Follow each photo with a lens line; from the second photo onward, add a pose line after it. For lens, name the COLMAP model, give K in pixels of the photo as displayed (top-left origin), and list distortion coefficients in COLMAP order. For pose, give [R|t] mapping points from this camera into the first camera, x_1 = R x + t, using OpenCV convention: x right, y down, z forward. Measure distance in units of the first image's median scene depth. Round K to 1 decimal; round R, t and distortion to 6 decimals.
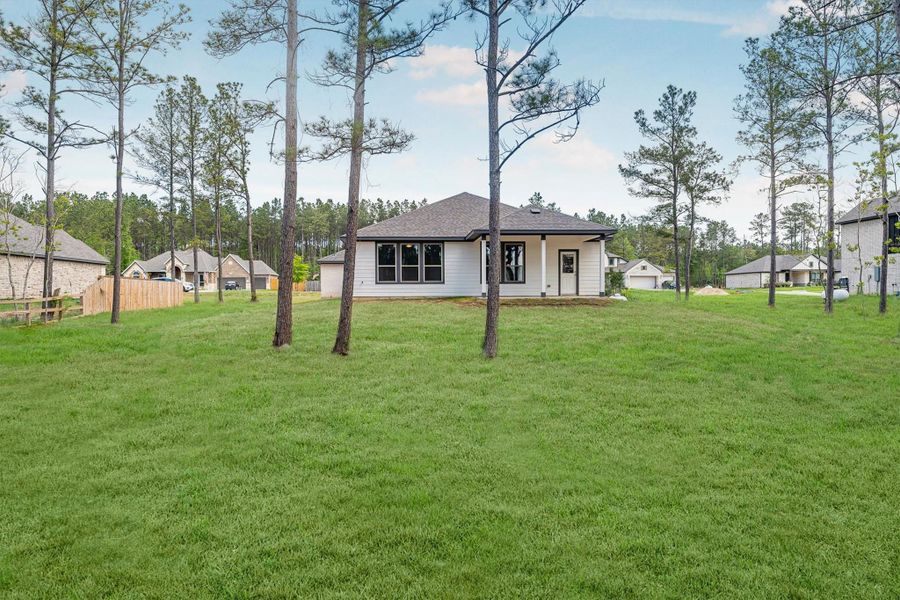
lens RADIAL K [[590.0, 0, 450.0], [0, 590.0, 300.0], [0, 0, 1]] dist [-0.004961, 0.002782]
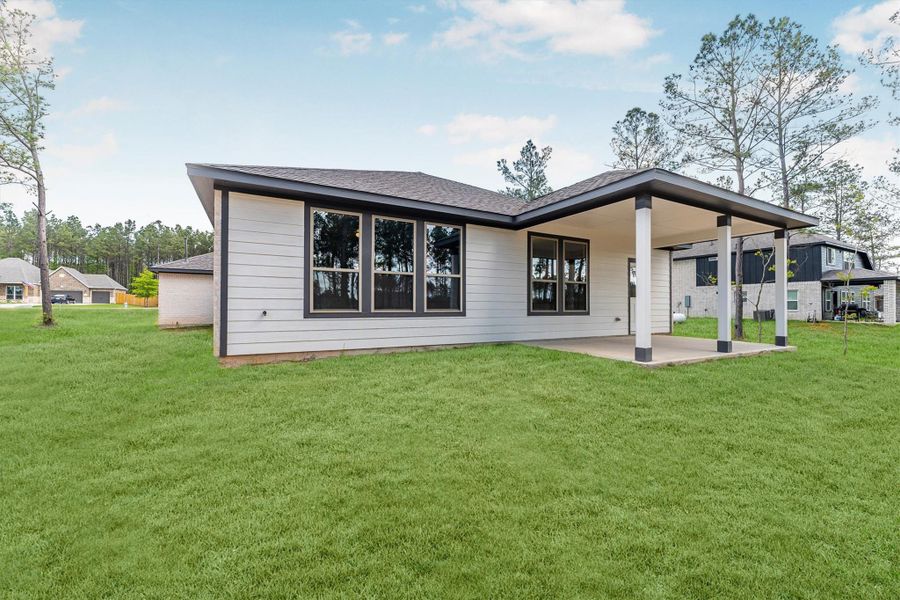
lens RADIAL K [[354.8, 0, 450.0], [0, 354.8, 300.0], [0, 0, 1]] dist [-0.001686, -0.000108]
pose [[0.908045, 0.015285, 0.418594, -0.072423], [-0.003790, 0.999593, -0.028279, -0.017077], [-0.418856, 0.024093, 0.907733, 0.404366]]
